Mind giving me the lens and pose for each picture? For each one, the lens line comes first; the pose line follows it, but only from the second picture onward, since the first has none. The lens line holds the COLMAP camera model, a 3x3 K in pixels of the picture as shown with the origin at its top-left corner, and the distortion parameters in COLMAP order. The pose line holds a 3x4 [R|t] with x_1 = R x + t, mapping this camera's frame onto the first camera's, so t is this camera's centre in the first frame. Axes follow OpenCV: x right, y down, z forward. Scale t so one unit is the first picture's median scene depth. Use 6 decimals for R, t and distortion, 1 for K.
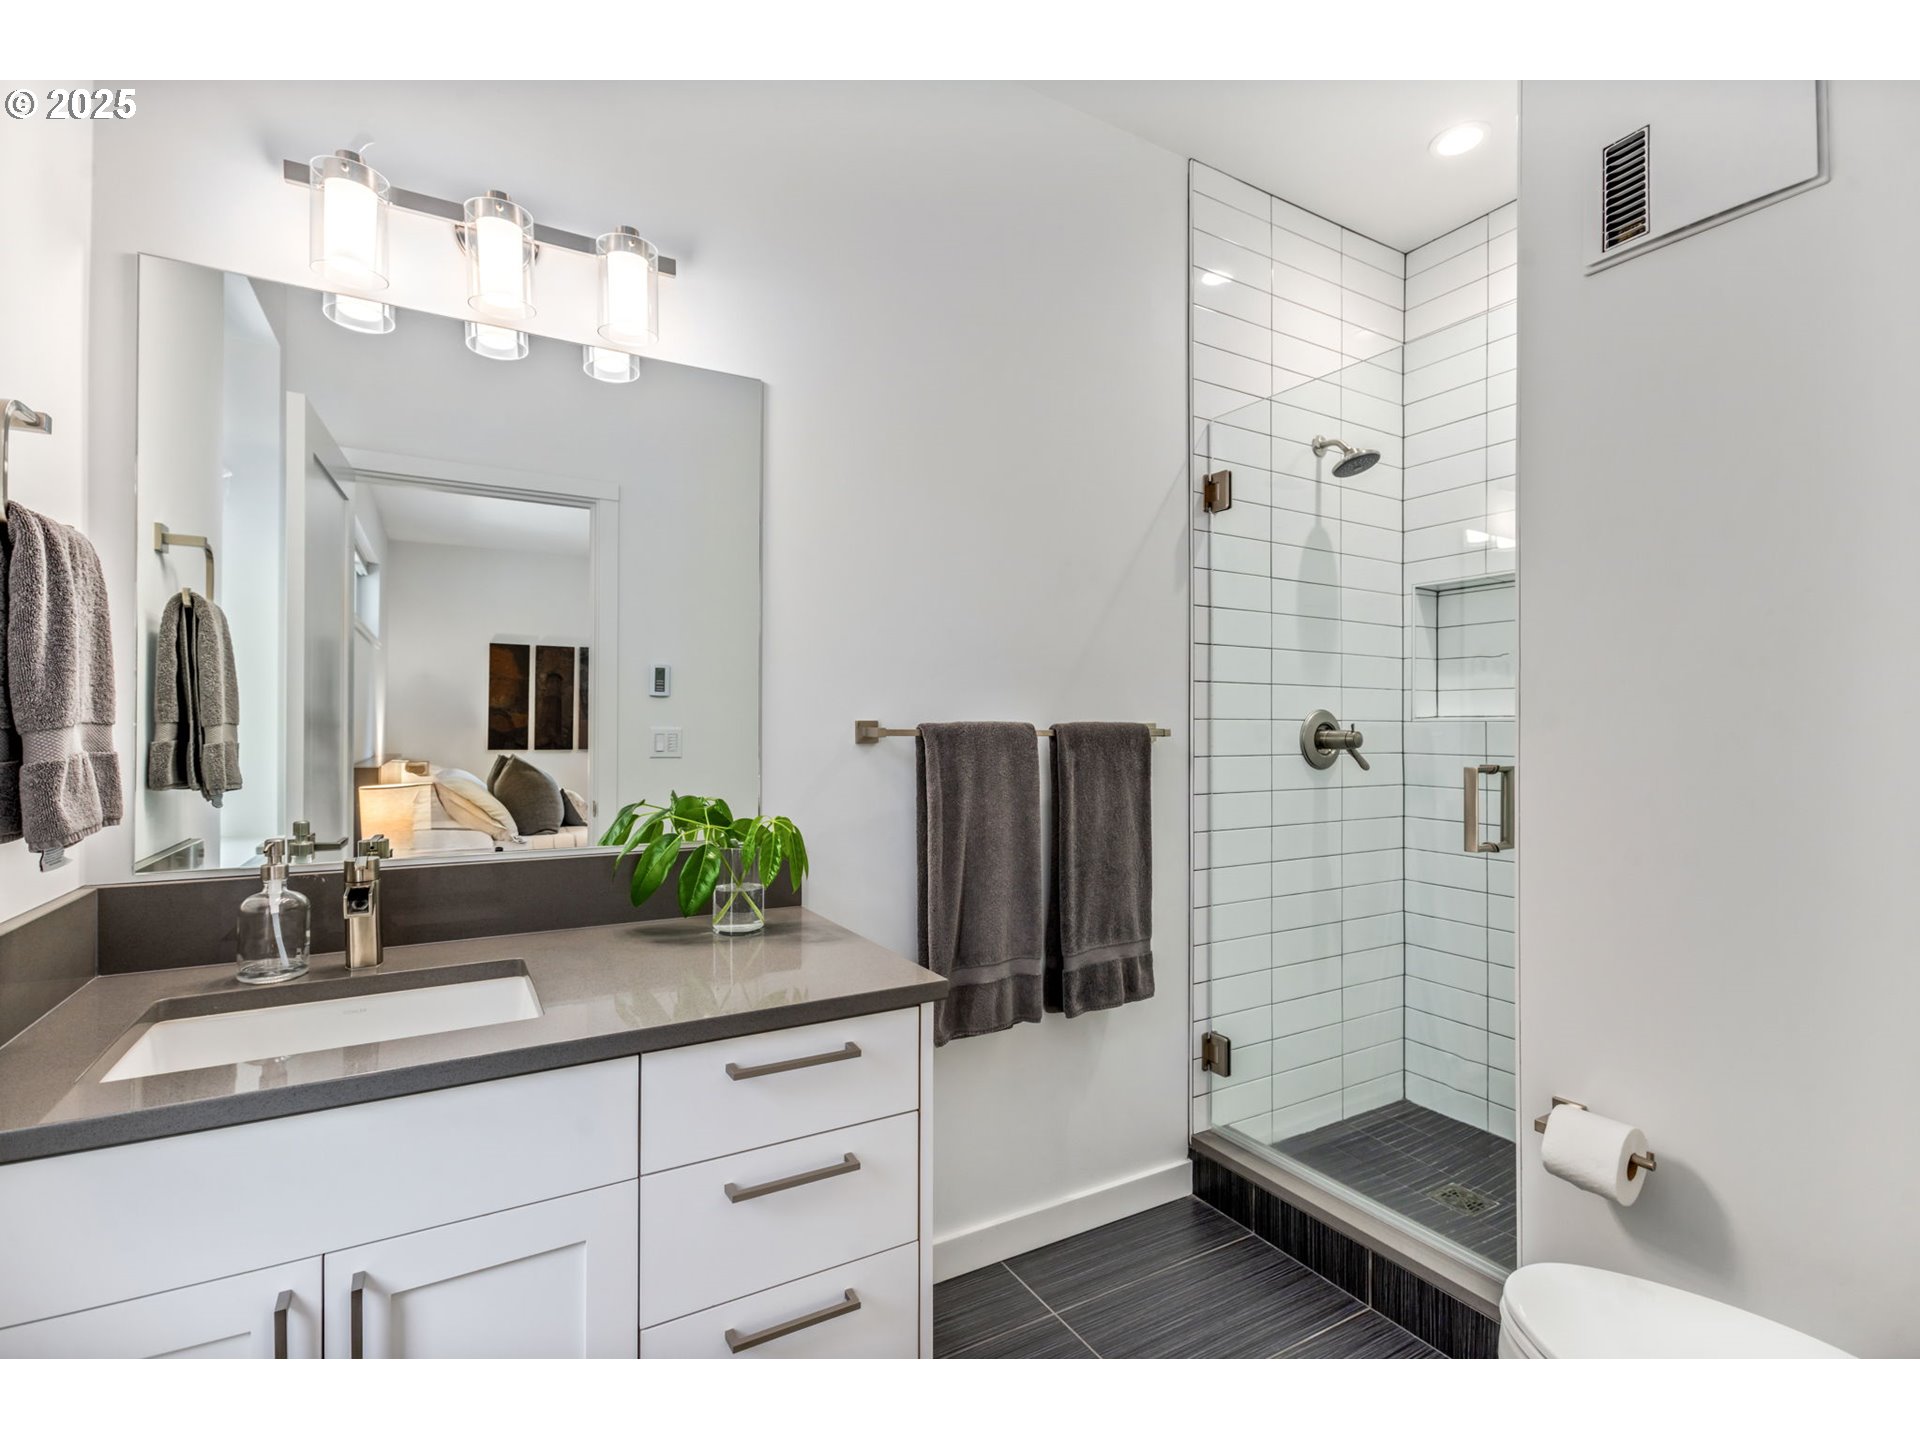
lens RADIAL K [[883.5, 0, 960.0], [0, 883.5, 720.0], [0, 0, 1]] dist [-0.016689, -0.000084]
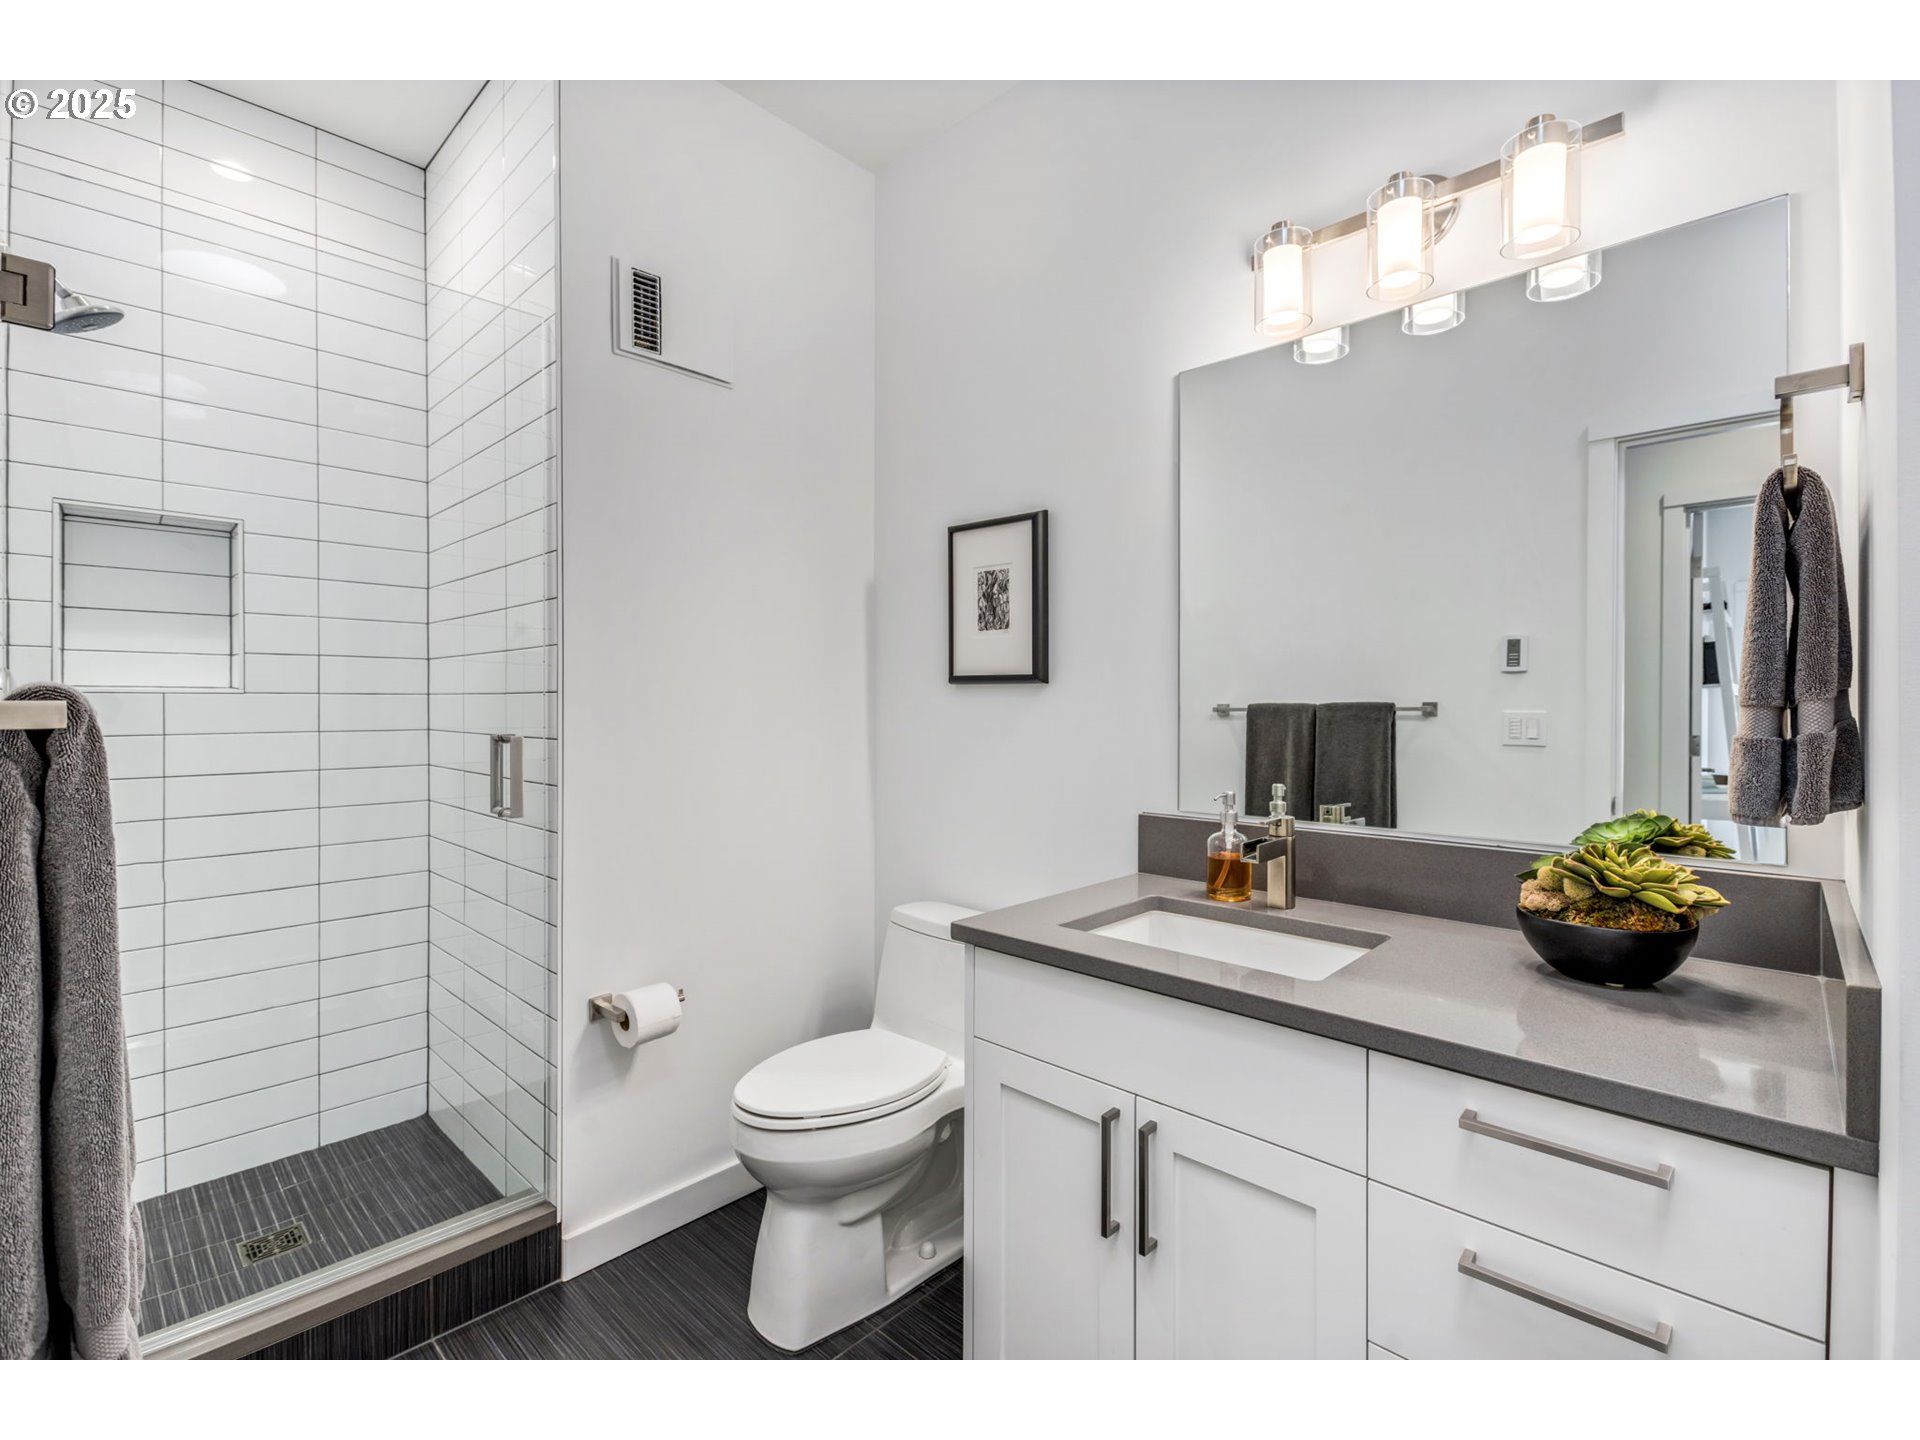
lens RADIAL K [[872.7, 0, 960.0], [0, 872.7, 720.0], [0, 0, 1]] dist [0.019281, 0.000164]
pose [[0.270692, 0.013348, -0.962574, 0.360414], [0.003946, 0.999880, 0.014976, 0.005121], [0.962658, -0.007852, 0.270607, 0.267283]]
